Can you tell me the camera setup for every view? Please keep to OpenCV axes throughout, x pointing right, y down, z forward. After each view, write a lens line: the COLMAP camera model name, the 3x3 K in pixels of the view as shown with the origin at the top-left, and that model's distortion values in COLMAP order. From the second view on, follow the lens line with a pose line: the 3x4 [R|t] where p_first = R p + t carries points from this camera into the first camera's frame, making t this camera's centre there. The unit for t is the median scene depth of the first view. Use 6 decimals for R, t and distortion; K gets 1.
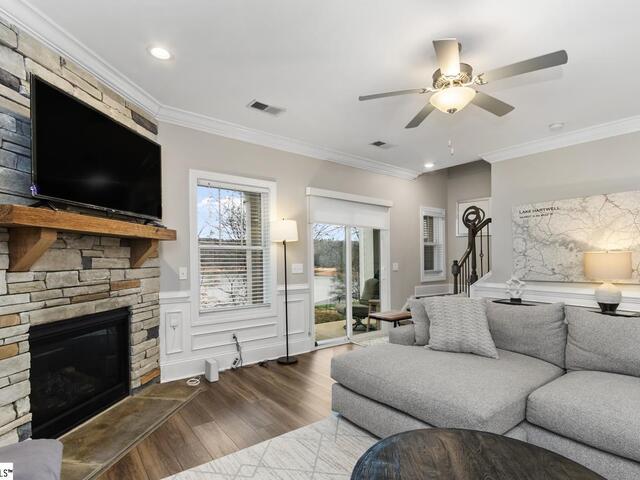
lens RADIAL K [[336.9, 0, 319.4], [0, 336.9, 262.0], [0, 0, 1]] dist [0.002130, 0.000221]
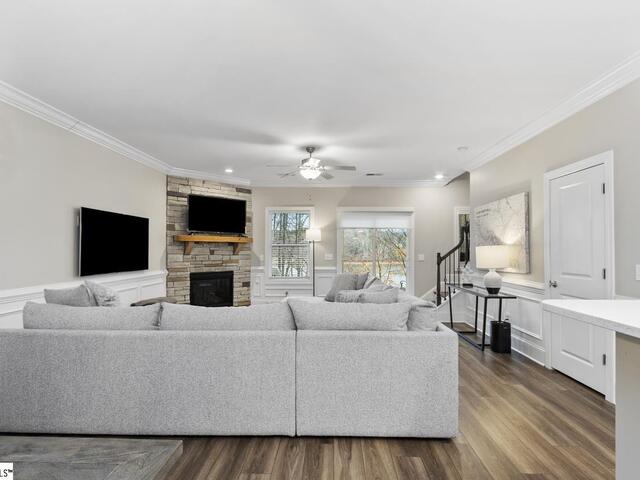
lens RADIAL K [[332.8, 0, 320.0], [0, 332.8, 240.0], [0, 0, 1]] dist [-0.000087, 0.000254]
pose [[0.770932, -0.019472, -0.636619, 1.386136], [-0.008239, 0.999144, -0.040539, 0.003531], [0.636864, 0.036498, 0.770112, -0.415551]]
